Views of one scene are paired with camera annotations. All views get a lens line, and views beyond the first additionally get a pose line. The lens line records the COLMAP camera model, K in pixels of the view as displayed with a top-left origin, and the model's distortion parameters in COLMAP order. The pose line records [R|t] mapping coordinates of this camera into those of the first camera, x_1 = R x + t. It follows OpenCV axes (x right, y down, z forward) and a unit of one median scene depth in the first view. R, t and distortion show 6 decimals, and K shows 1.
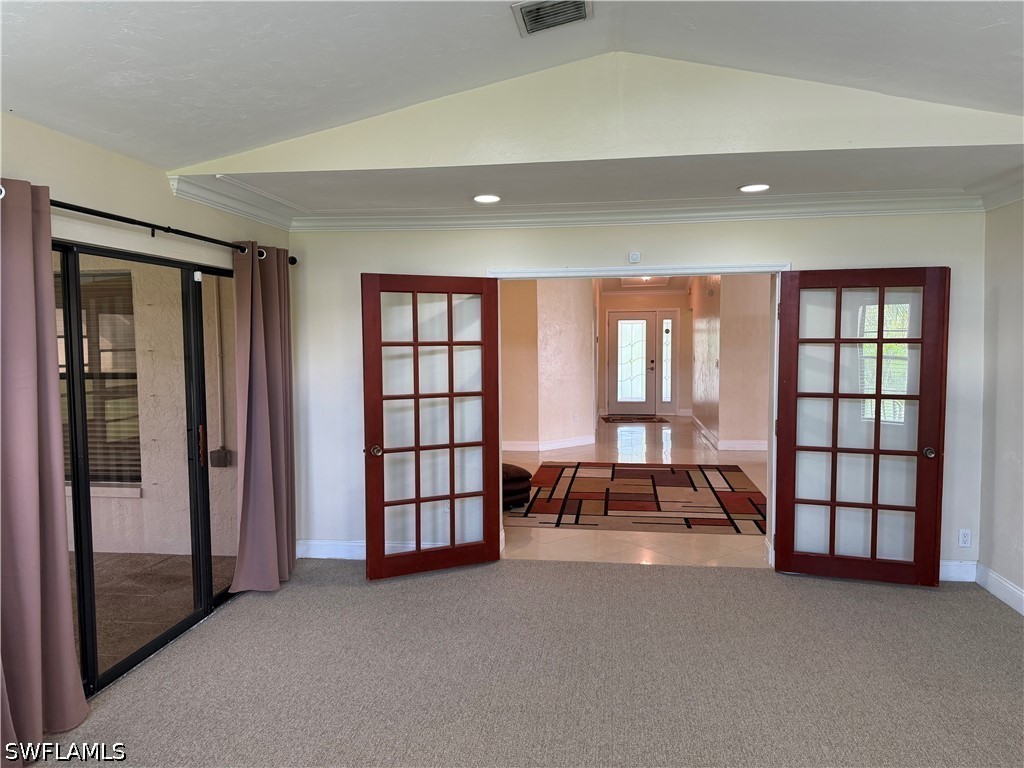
lens RADIAL K [[719.3, 0, 512.0], [0, 719.3, 384.0], [0, 0, 1]] dist [0.139948, -0.173237]
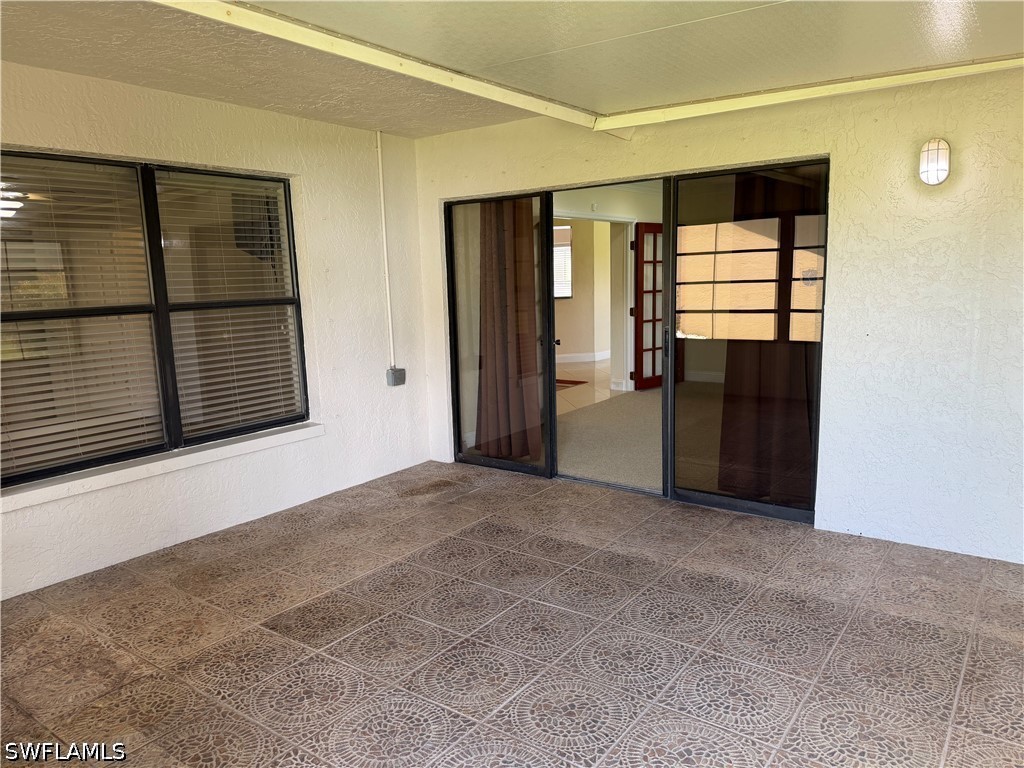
lens RADIAL K [[719.3, 0, 512.0], [0, 719.3, 384.0], [0, 0, 1]] dist [0.139948, -0.173237]
pose [[0.475128, -0.140603, 0.868611, -1.194777], [0.092943, 0.989648, 0.109356, 0.018060], [-0.874994, 0.028773, 0.483277, 0.379206]]
